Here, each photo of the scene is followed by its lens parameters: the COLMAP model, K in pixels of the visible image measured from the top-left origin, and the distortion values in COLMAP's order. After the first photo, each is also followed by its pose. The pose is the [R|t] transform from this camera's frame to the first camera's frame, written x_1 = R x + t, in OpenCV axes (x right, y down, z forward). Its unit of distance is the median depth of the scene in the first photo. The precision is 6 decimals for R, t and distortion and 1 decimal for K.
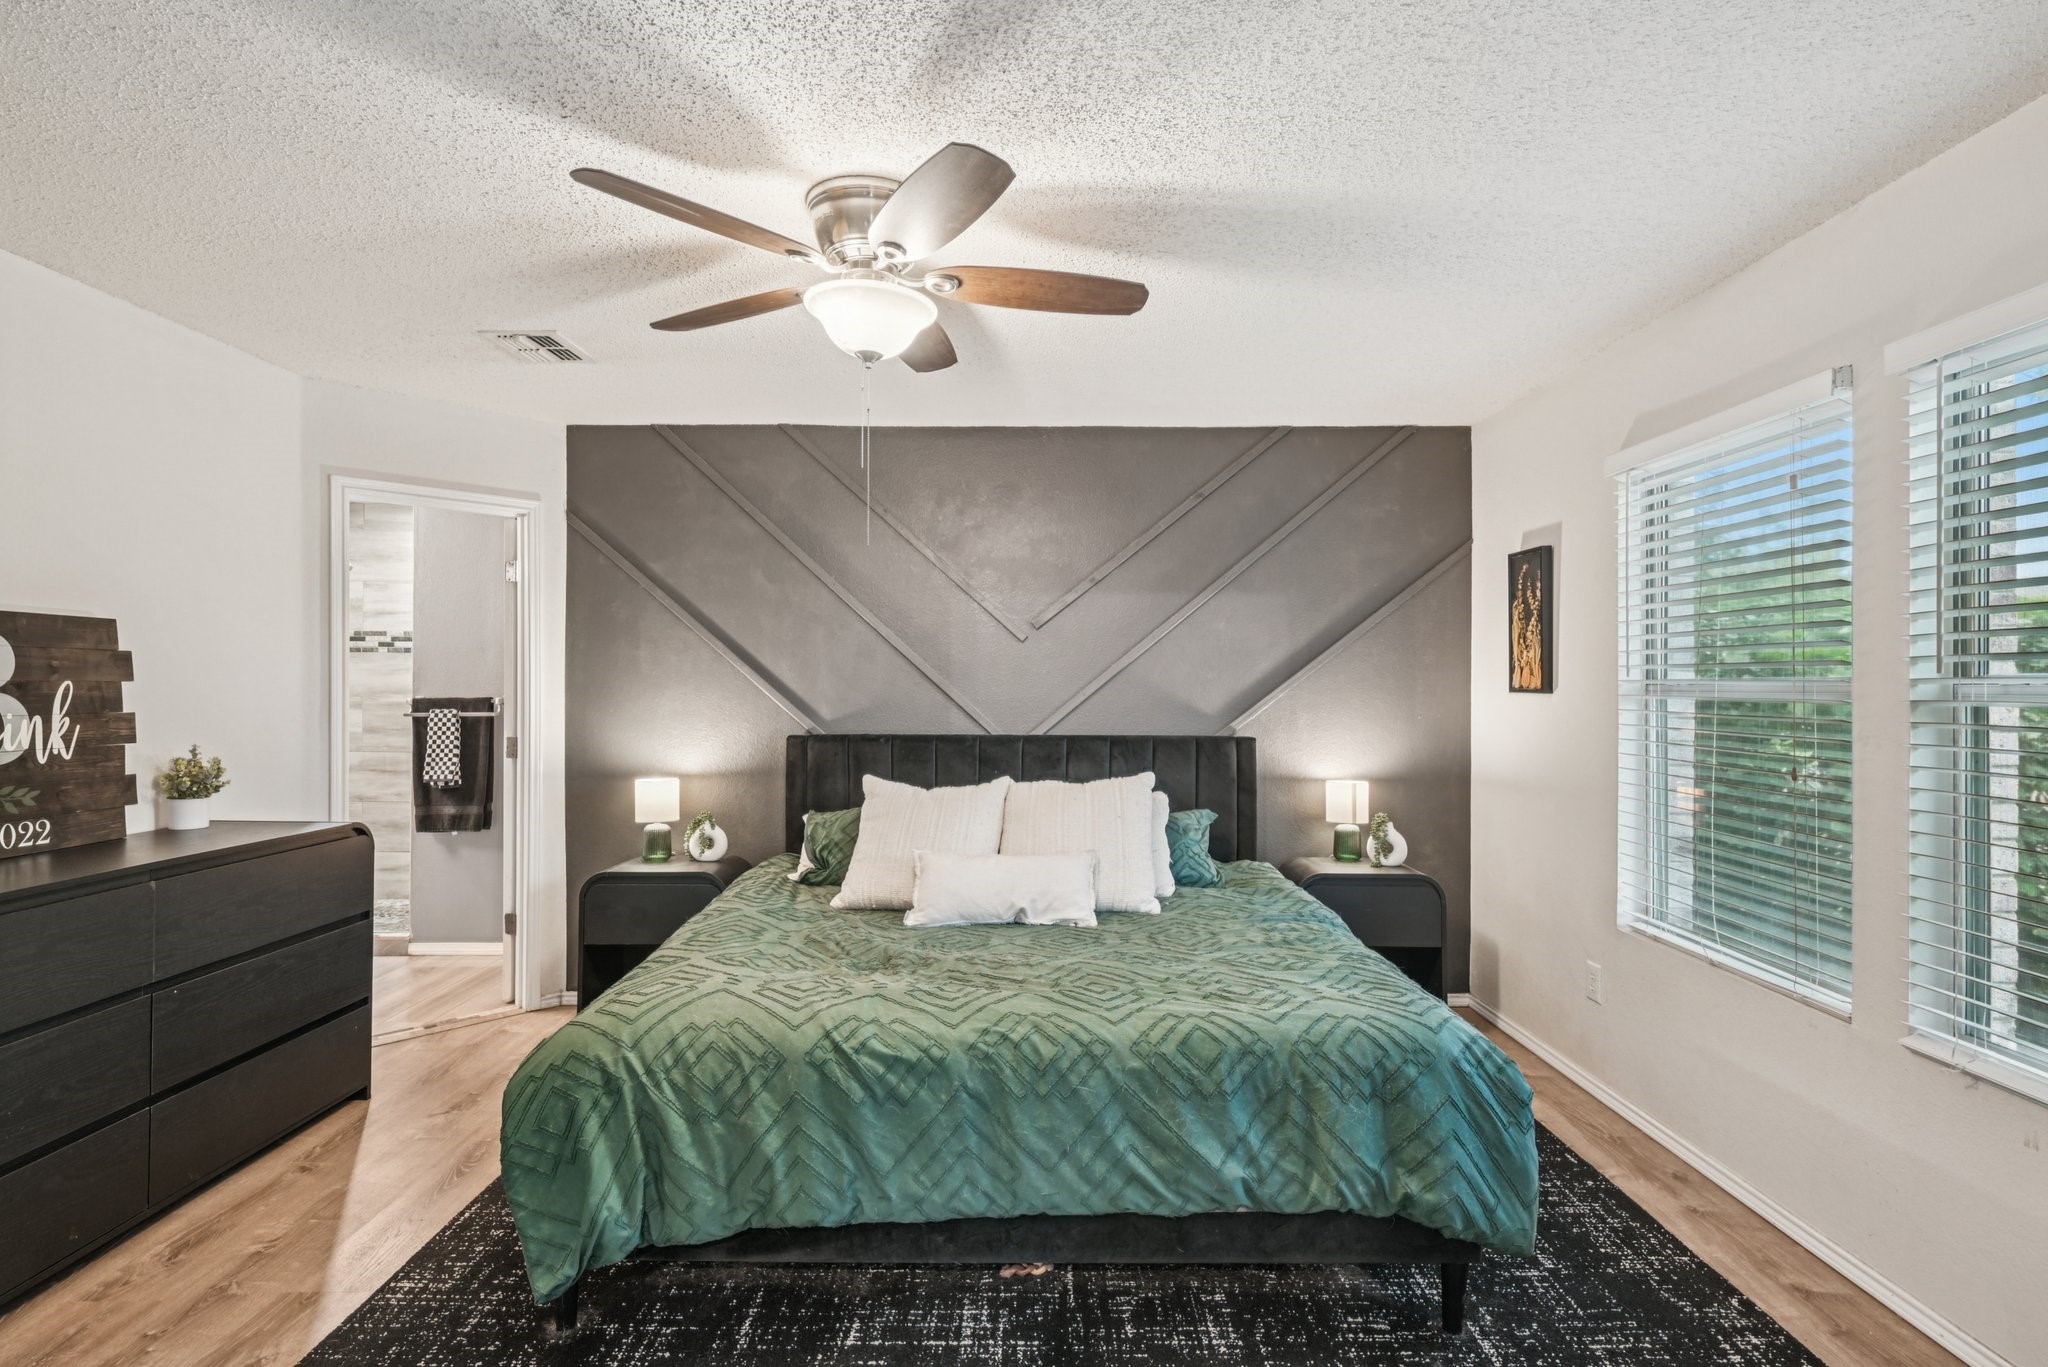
lens RADIAL K [[998.4, 0, 1024.0], [0, 998.4, 683.5], [0, 0, 1]] dist [0.004371, -0.000021]
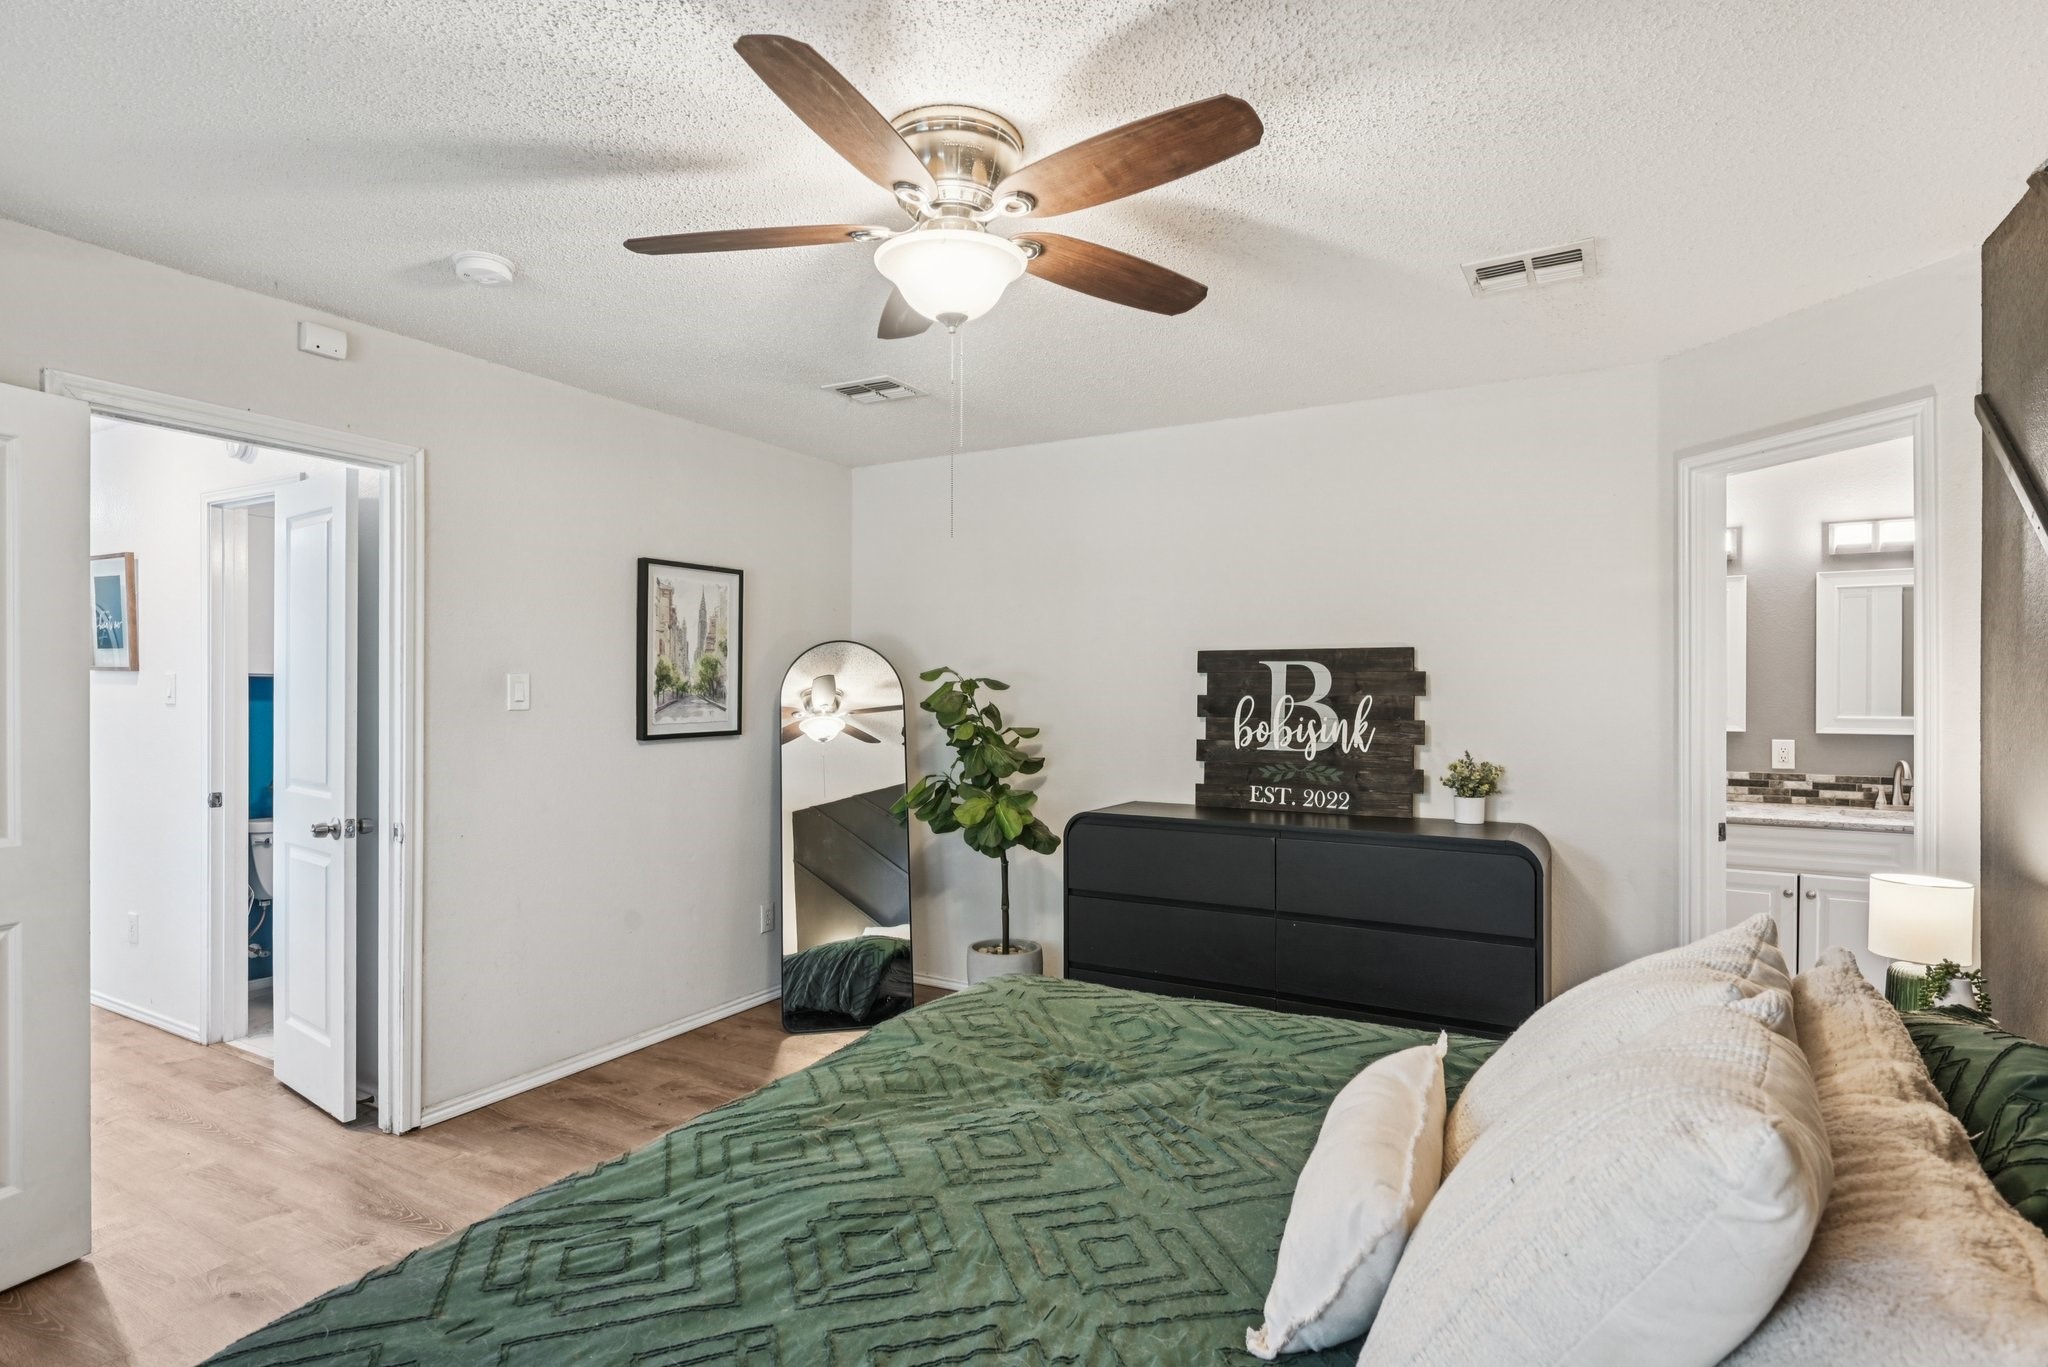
lens RADIAL K [[1032.0, 0, 1026.3], [0, 1032.0, 702.4], [0, 0, 1]] dist [0.000562, 0.000168]
pose [[-0.493234, 0.004078, -0.869887, 0.478403], [-0.003073, 0.999975, 0.006430, -0.000377], [0.869891, 0.005844, -0.493209, 1.211478]]
